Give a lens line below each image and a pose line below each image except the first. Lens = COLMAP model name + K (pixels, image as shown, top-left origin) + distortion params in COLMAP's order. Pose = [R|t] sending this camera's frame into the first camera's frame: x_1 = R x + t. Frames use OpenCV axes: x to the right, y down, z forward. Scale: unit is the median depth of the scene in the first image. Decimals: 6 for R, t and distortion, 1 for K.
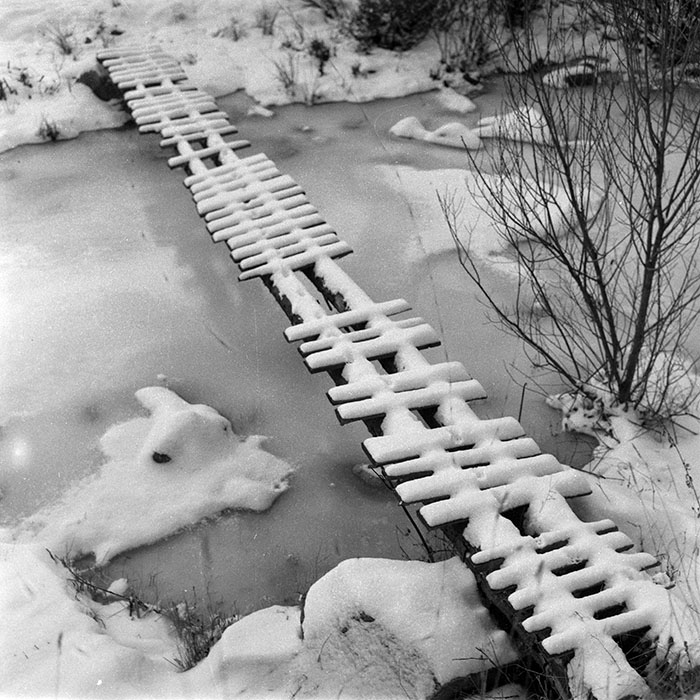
lens RADIAL K [[1027.3, 0, 350.1], [0, 1027.3, 349.8], [0, 0, 1]] dist [0.063749, 0.000000]
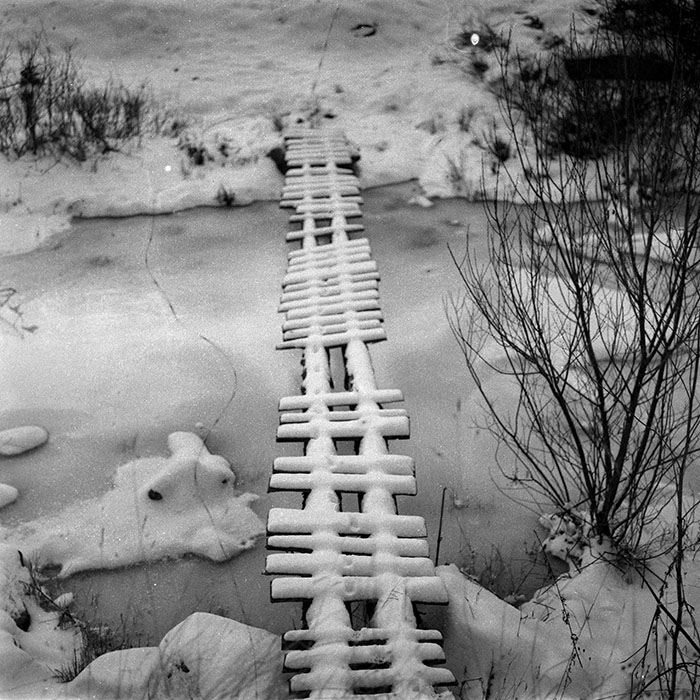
lens RADIAL K [[1027.3, 0, 349.1], [0, 1027.3, 350.1], [0, 0, 1]] dist [0.063749, 0.000000]
pose [[0.947631, 0.159000, -0.276974, 0.205069], [-0.180637, 0.982051, -0.054268, -0.017045], [0.263374, 0.101458, 0.959344, -0.006588]]
